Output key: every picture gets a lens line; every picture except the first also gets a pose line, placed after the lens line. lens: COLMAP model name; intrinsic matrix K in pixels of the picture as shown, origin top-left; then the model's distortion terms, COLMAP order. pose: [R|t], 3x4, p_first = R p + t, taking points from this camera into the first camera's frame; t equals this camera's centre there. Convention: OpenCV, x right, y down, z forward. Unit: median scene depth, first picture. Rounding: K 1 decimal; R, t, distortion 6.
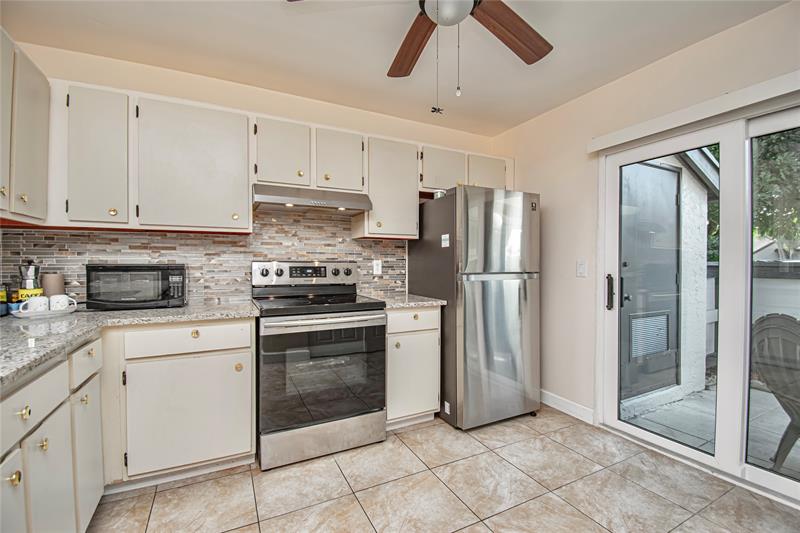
lens RADIAL K [[358.0, 0, 400.0], [0, 358.0, 266.5], [0, 0, 1]] dist [0.000995, -0.021635]
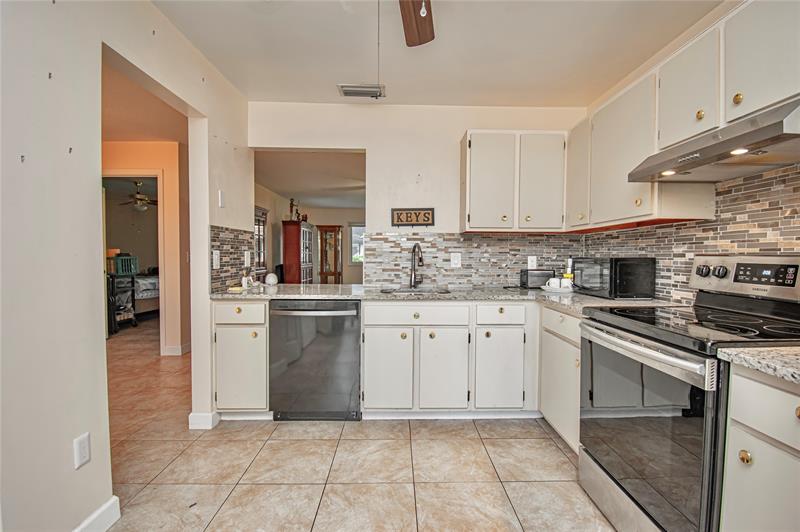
lens RADIAL K [[358.0, 0, 400.0], [0, 358.0, 266.0], [0, 0, 1]] dist [0.000995, -0.021635]
pose [[-0.436212, 0.029121, -0.899373, 0.516008], [-0.010406, 0.999246, 0.037402, -0.012761], [0.899784, 0.025674, -0.435580, 0.806785]]
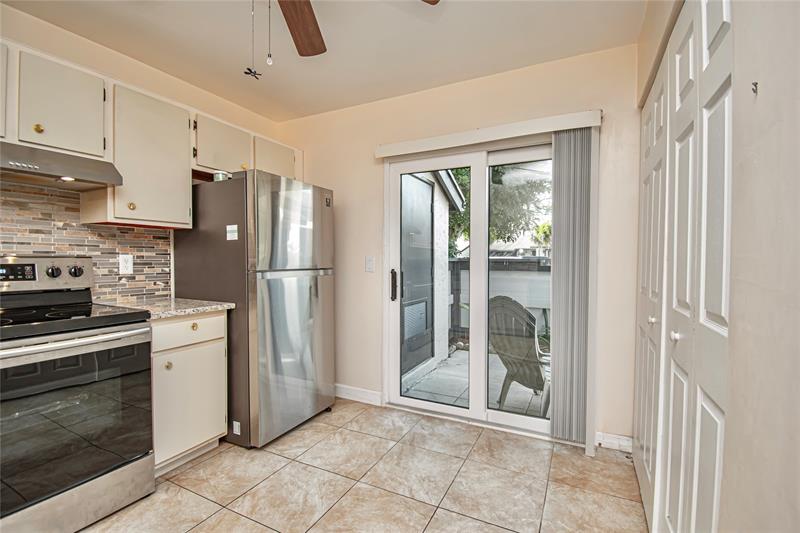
lens RADIAL K [[358.0, 0, 400.0], [0, 358.0, 266.5], [0, 0, 1]] dist [0.000995, -0.021635]
pose [[0.784601, -0.011558, 0.619893, -0.086252], [0.002400, 0.999875, 0.015605, -0.004131], [-0.619997, -0.010756, 0.784531, 0.089995]]
